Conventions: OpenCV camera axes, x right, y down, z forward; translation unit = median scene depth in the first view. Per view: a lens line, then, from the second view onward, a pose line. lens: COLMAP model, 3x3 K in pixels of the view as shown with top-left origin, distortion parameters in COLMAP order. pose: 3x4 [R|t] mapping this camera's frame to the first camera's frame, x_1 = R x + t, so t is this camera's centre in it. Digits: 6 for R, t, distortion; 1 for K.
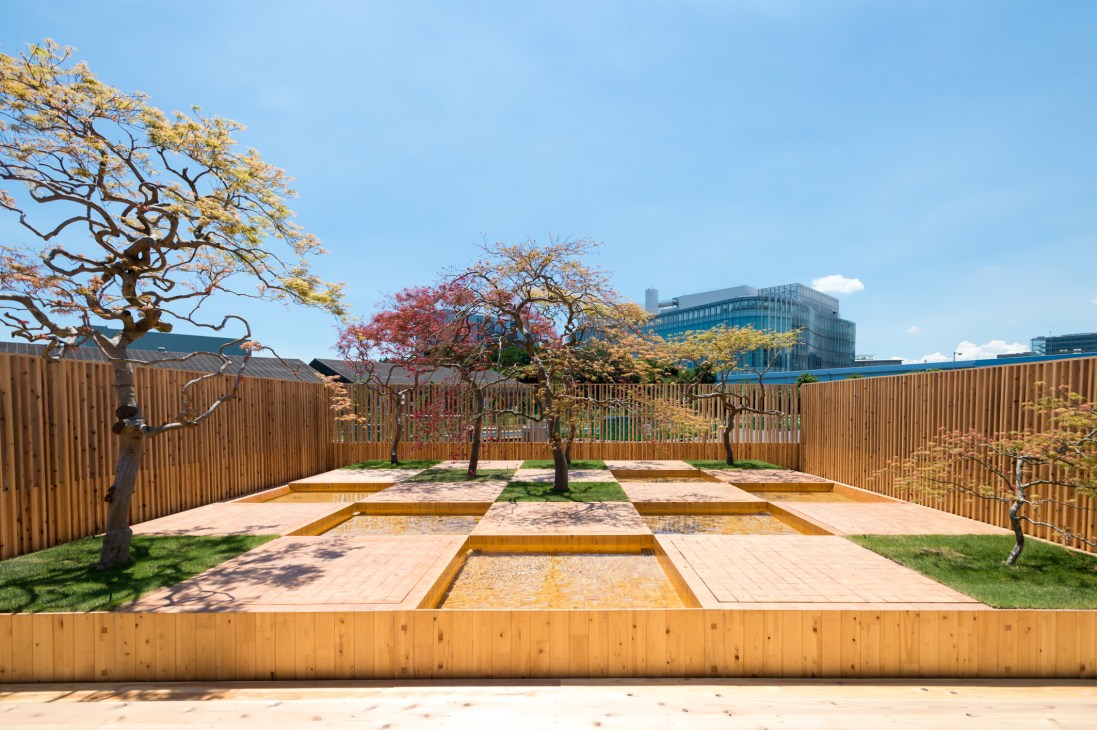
lens RADIAL K [[558.0, 0, 551.3], [0, 558.0, 438.0], [0, 0, 1]] dist [0.025434, -0.010029]
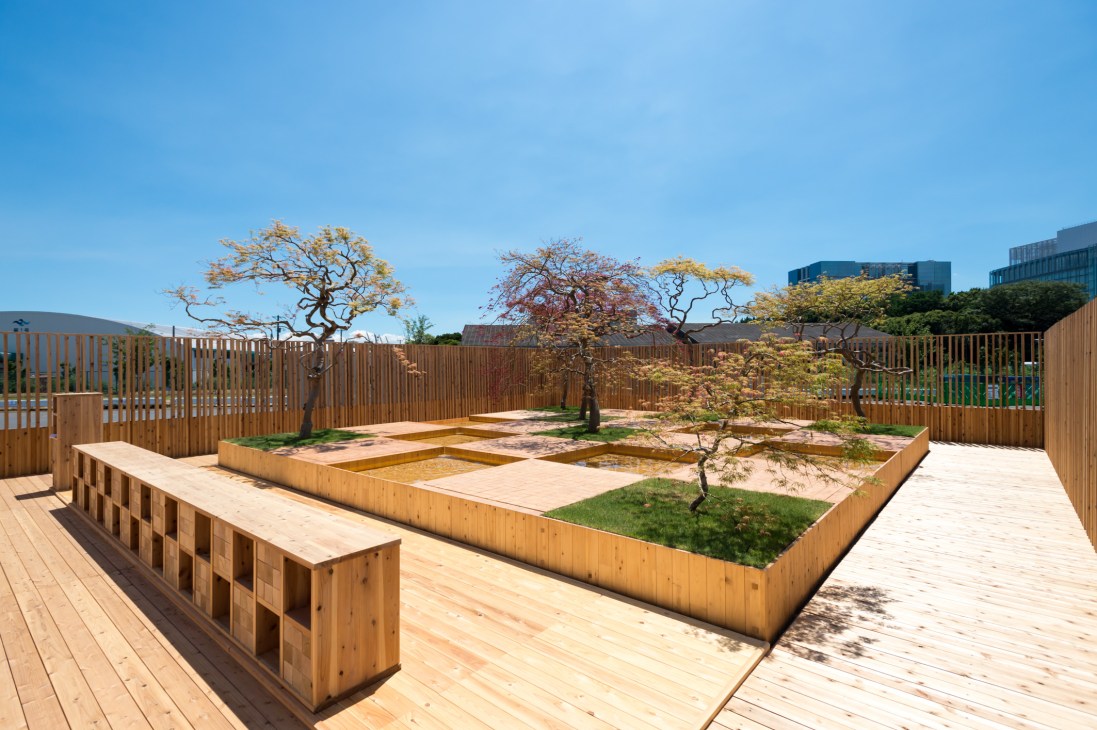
lens RADIAL K [[543.6, 0, 548.5], [0, 543.6, 365.0], [0, 0, 1]] dist [0.018006, -0.000774]
pose [[0.747048, -0.006865, -0.664734, 1.284745], [-0.029219, 0.998641, -0.043150, -0.001857], [0.664127, 0.051658, 0.745833, 0.016608]]
